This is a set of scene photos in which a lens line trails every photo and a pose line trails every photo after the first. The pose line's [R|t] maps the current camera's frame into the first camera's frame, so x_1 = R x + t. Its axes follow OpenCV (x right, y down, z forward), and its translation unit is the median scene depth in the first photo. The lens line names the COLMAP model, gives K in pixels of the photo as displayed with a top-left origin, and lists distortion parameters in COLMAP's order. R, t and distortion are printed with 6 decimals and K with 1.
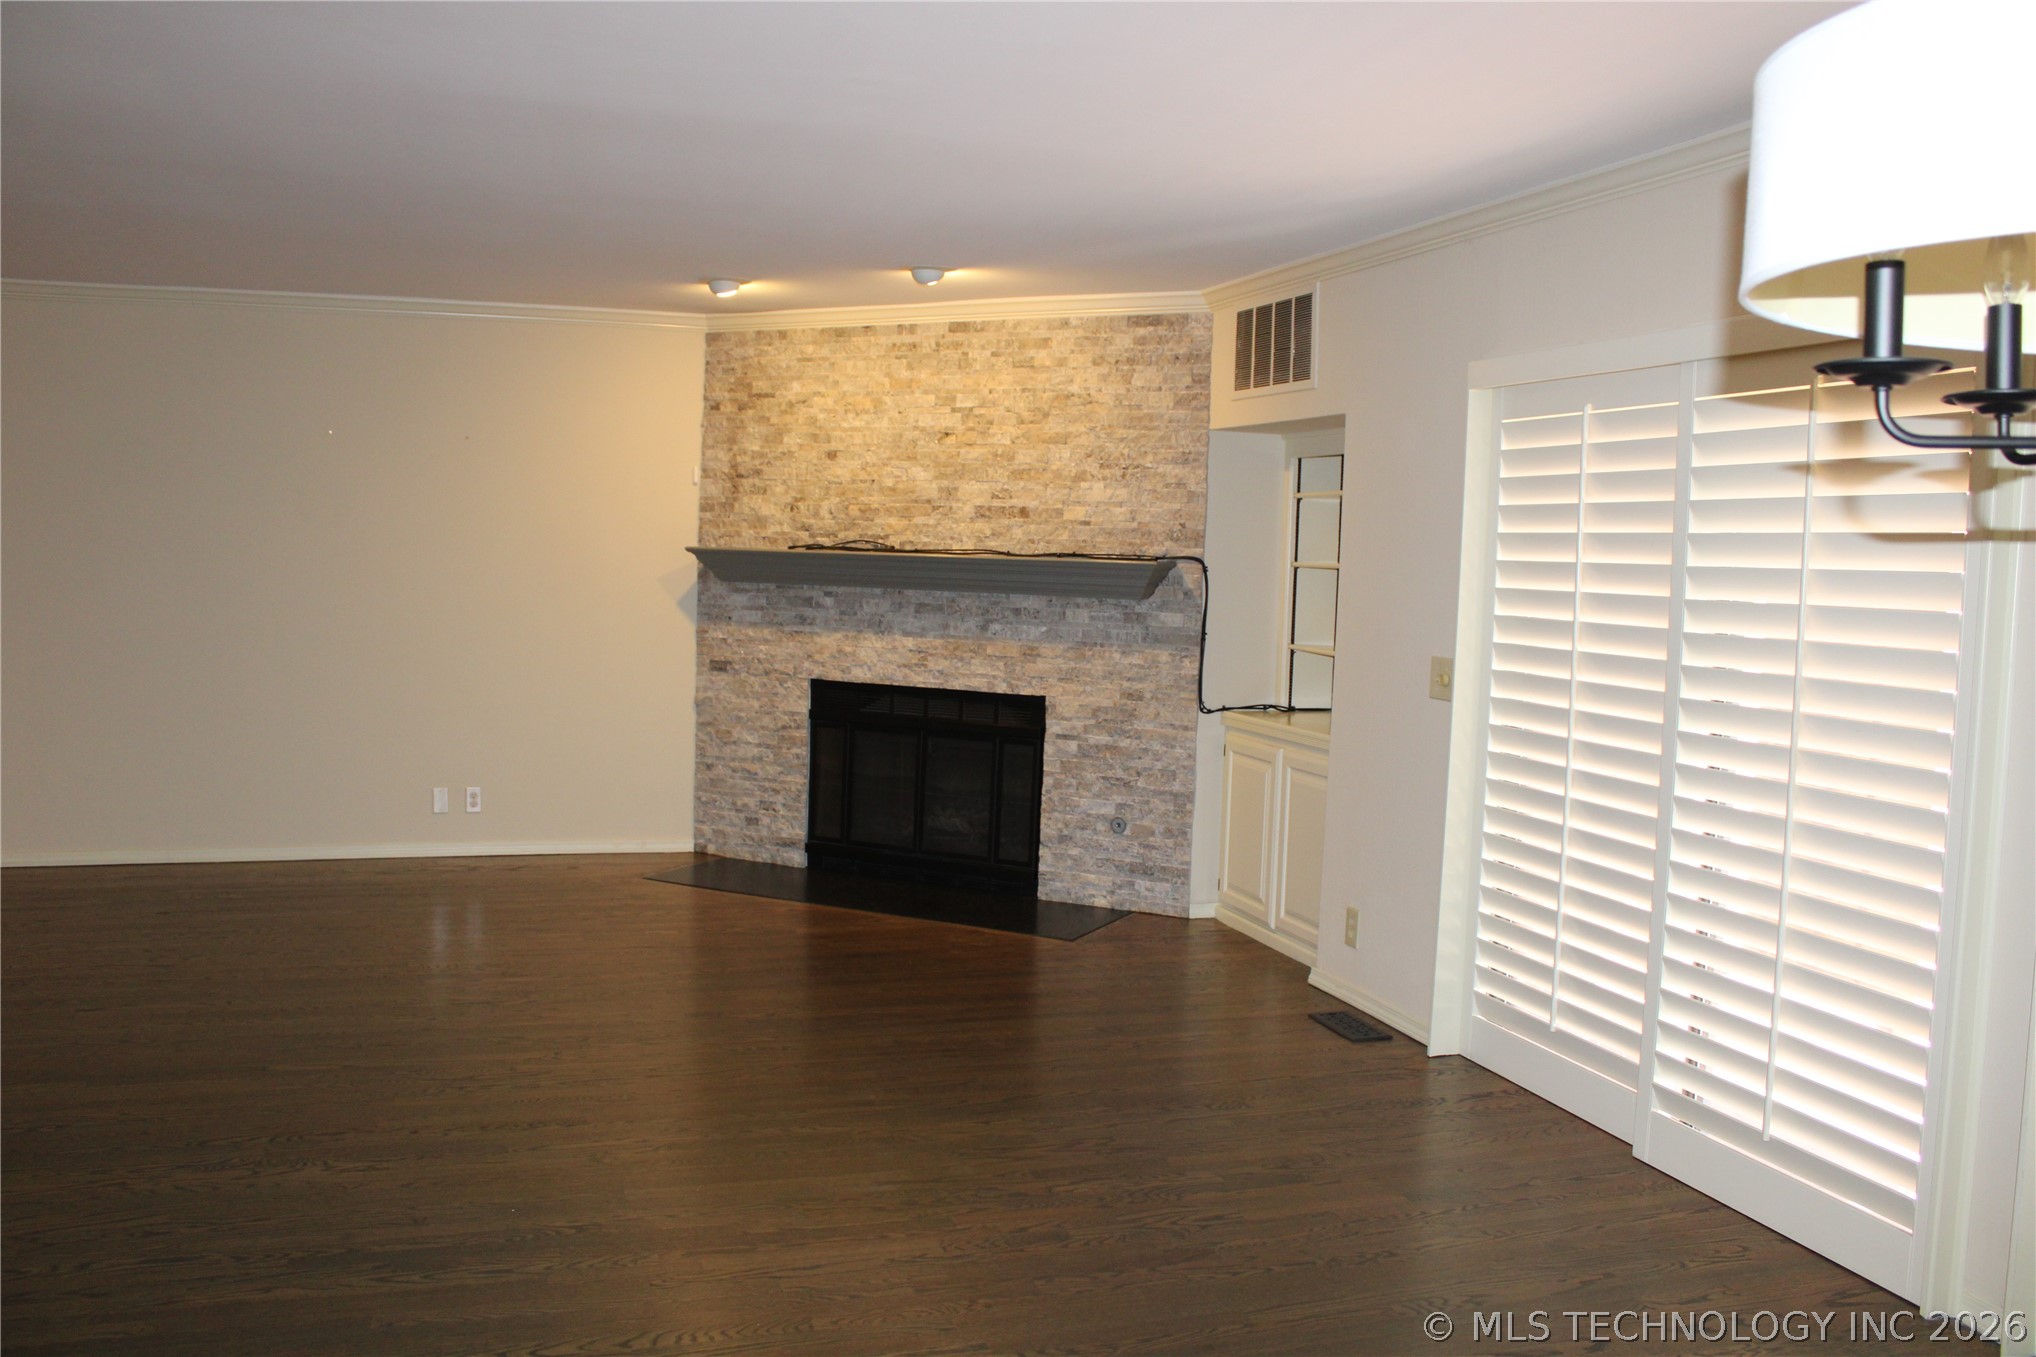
lens RADIAL K [[1705.6, 0, 1015.1], [0, 1705.6, 658.7], [0, 0, 1]] dist [-0.166964, 0.151279]
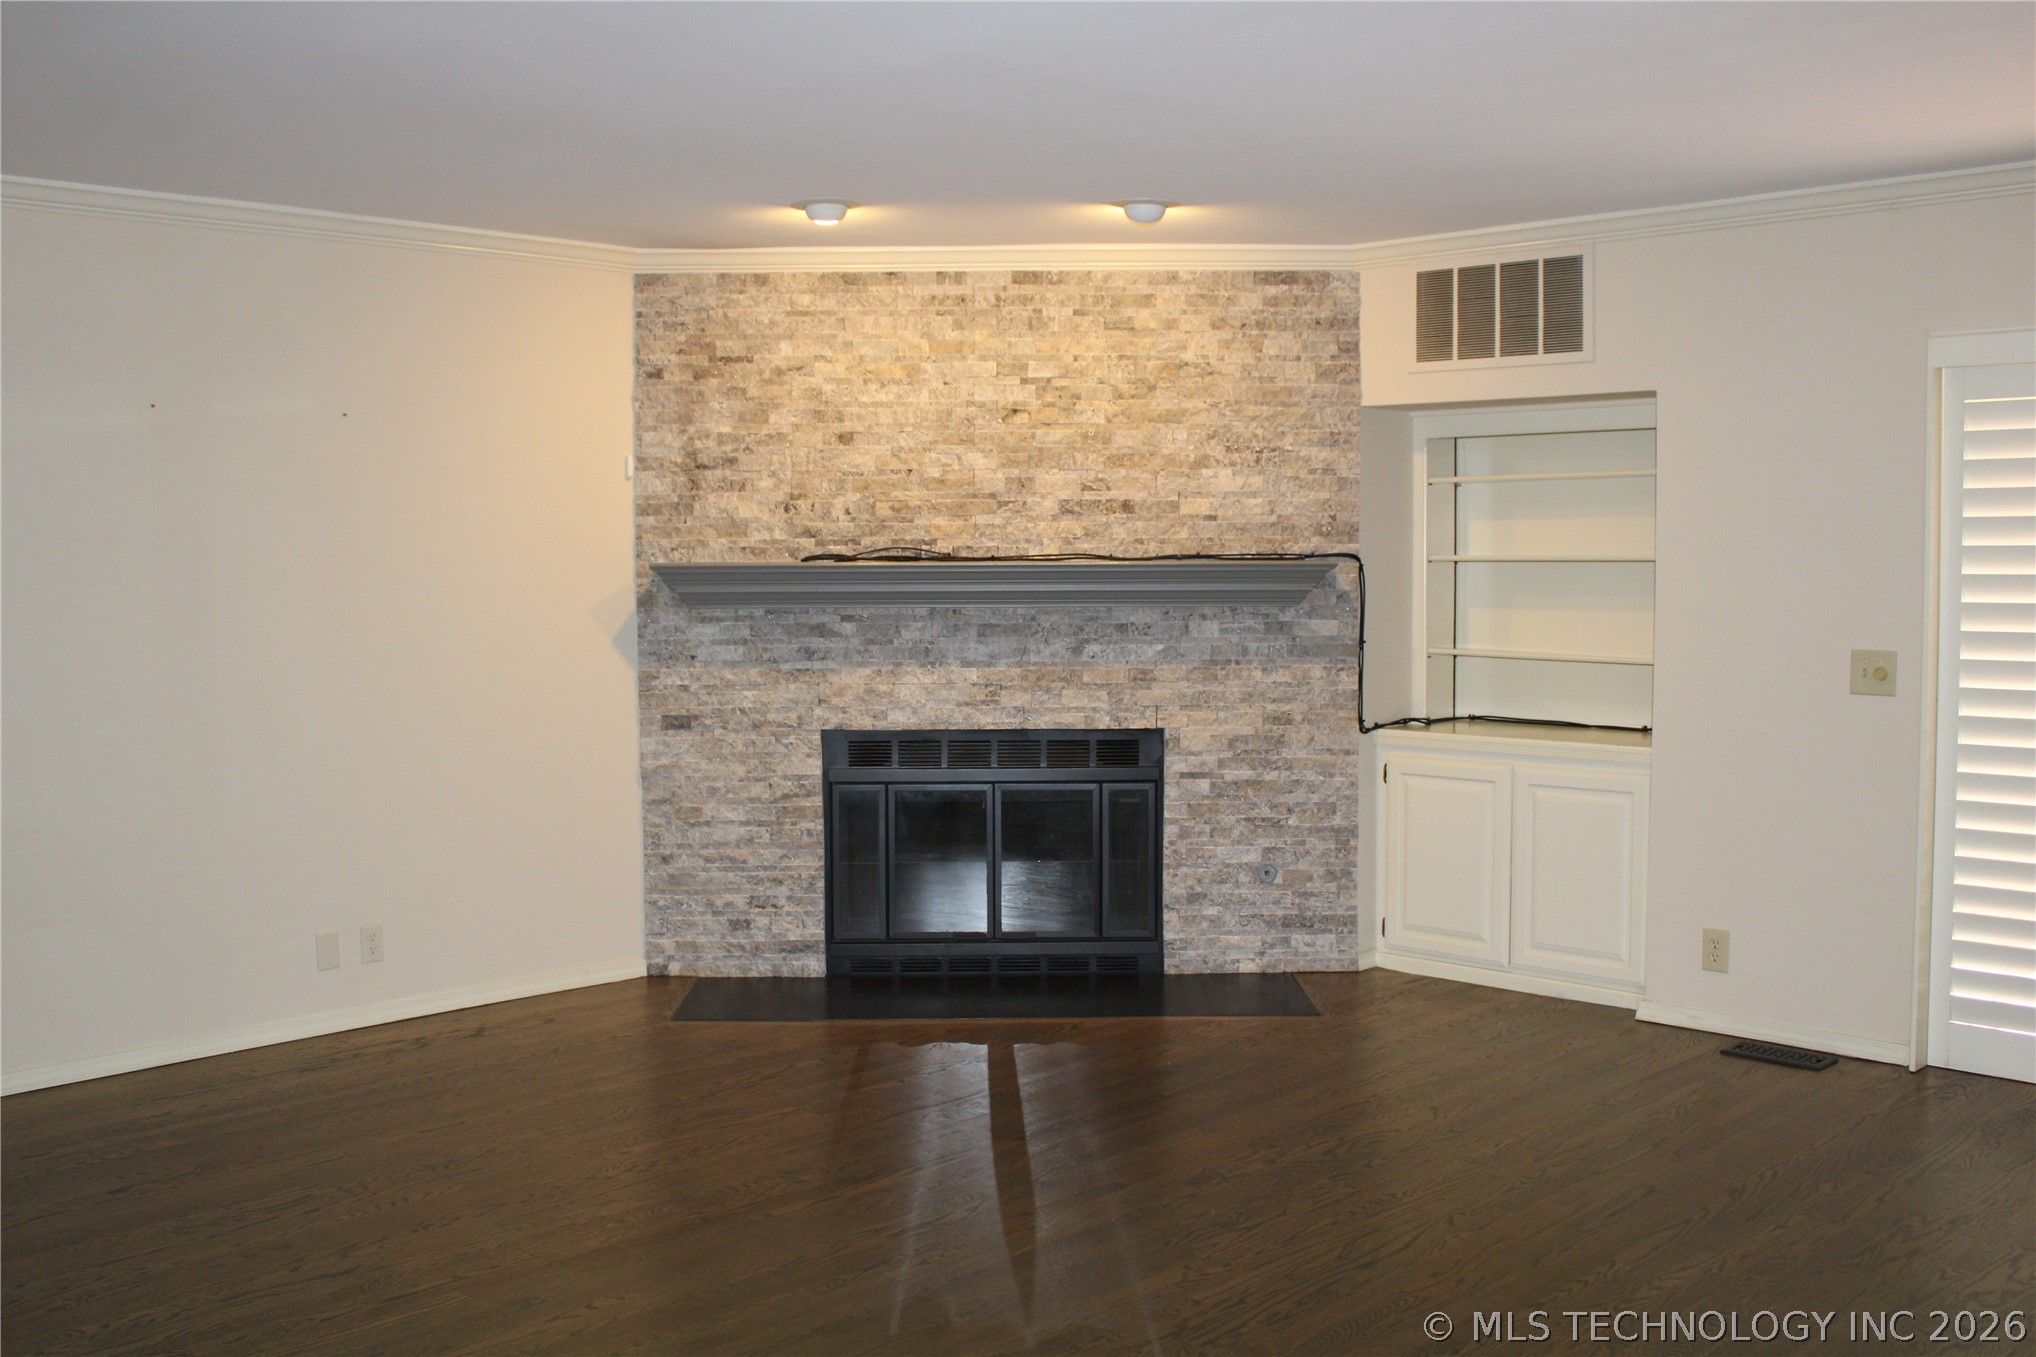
lens RADIAL K [[1924.8, 0, 1029.3], [0, 1924.8, 649.6], [0, 0, 1]] dist [-0.118024, 0.000000]
pose [[0.886233, -0.057359, 0.459675, -0.464112], [0.060974, 0.998115, 0.006991, -0.026437], [-0.459210, 0.021832, 0.888060, 0.199841]]
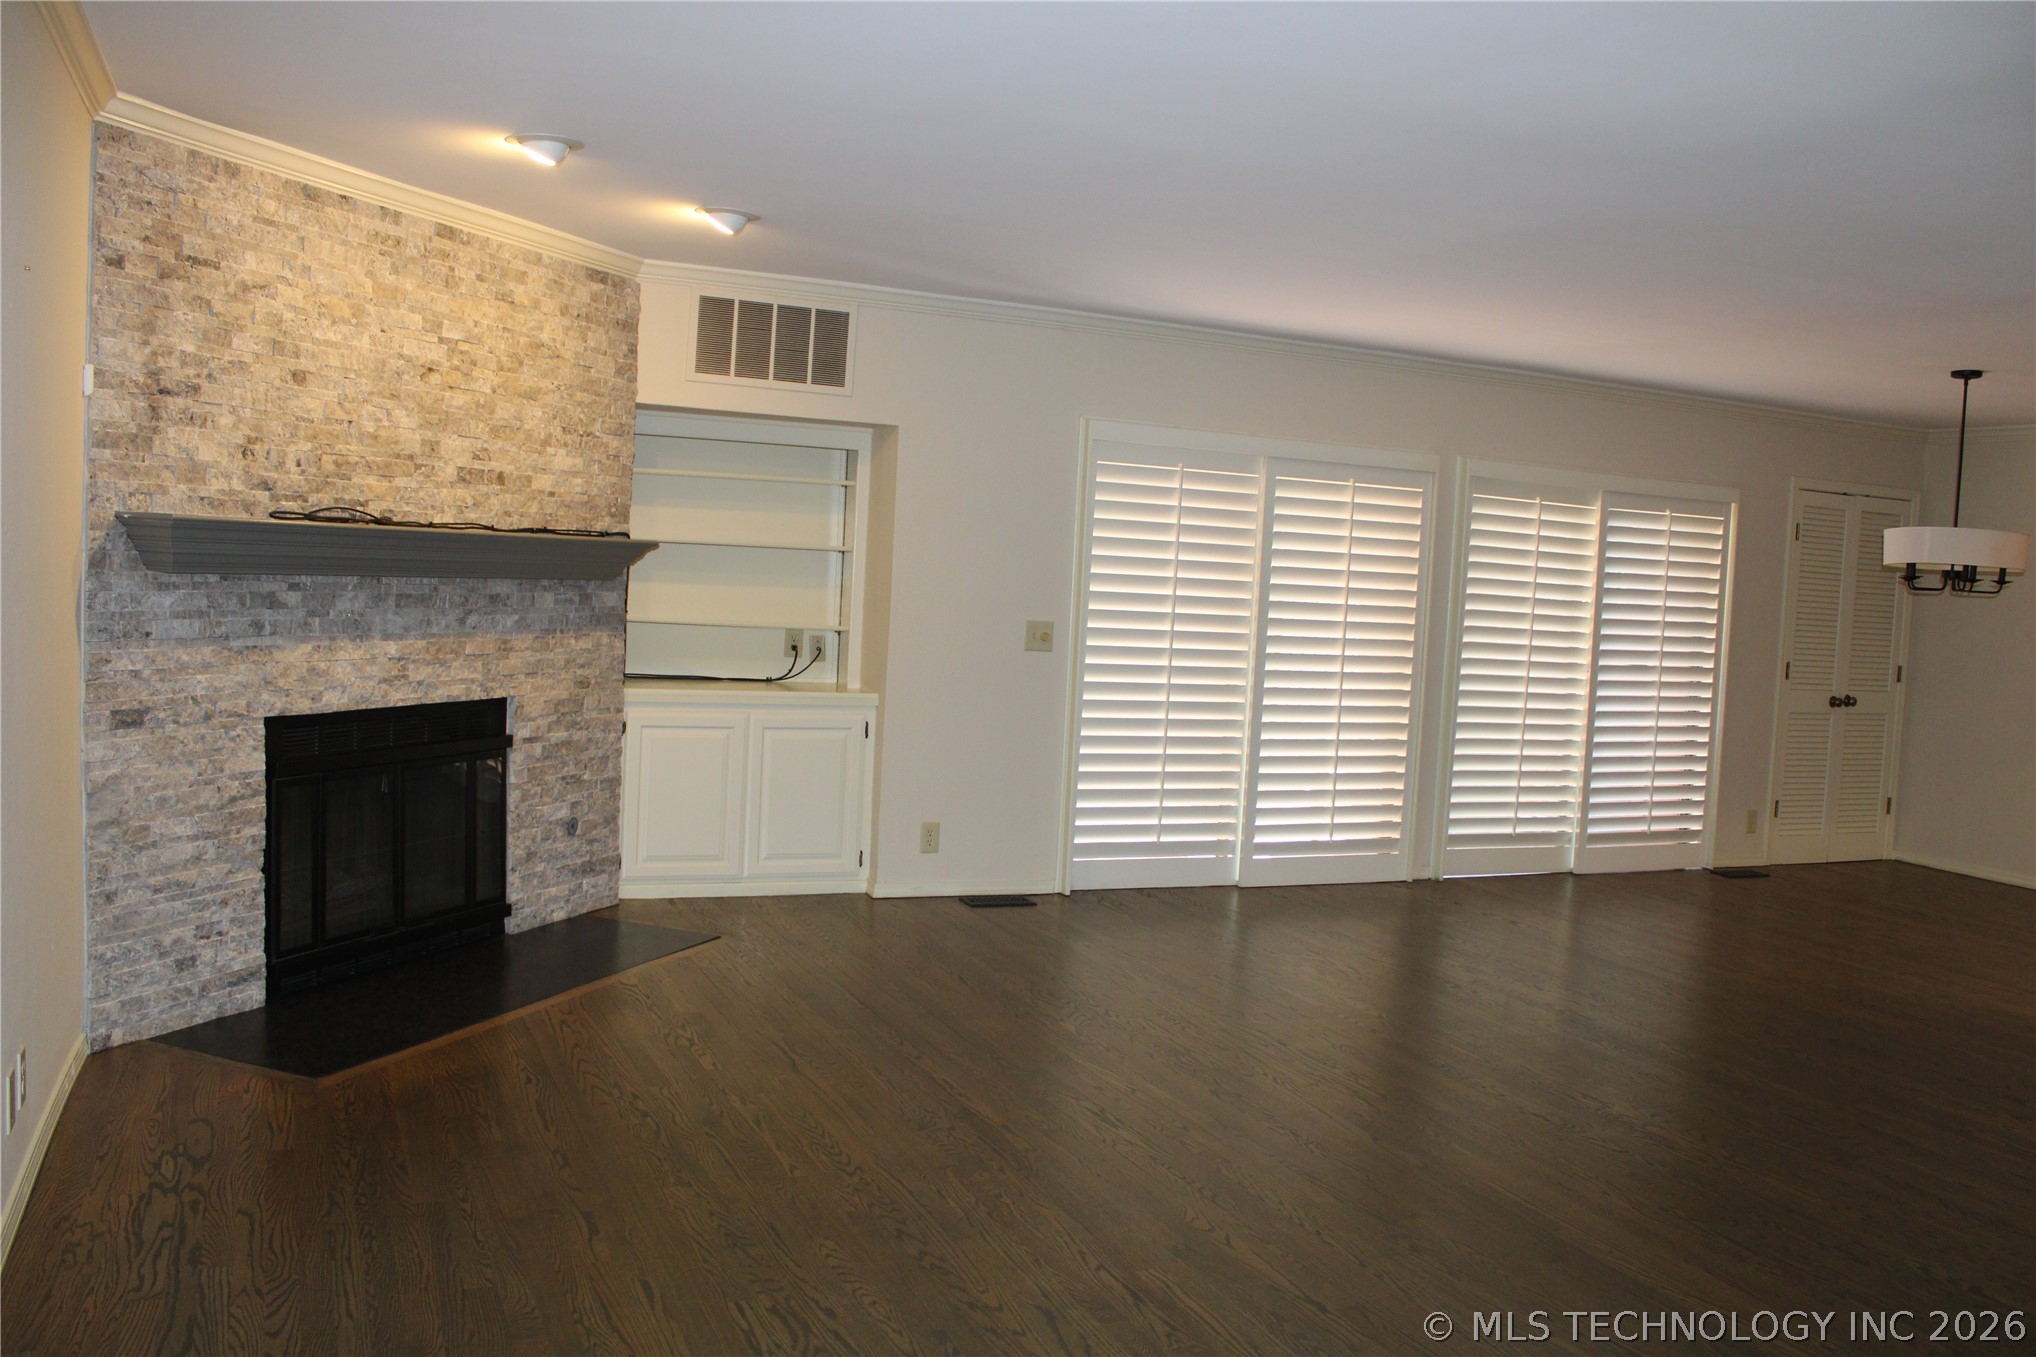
lens RADIAL K [[1705.6, 0, 1023.3], [0, 1705.6, 672.8], [0, 0, 1]] dist [-0.166964, 0.151279]
pose [[-0.104220, -0.100183, 0.989496, -0.831631], [0.004530, 0.994855, 0.101203, -0.072944], [-0.994544, 0.015030, -0.103230, 0.829892]]
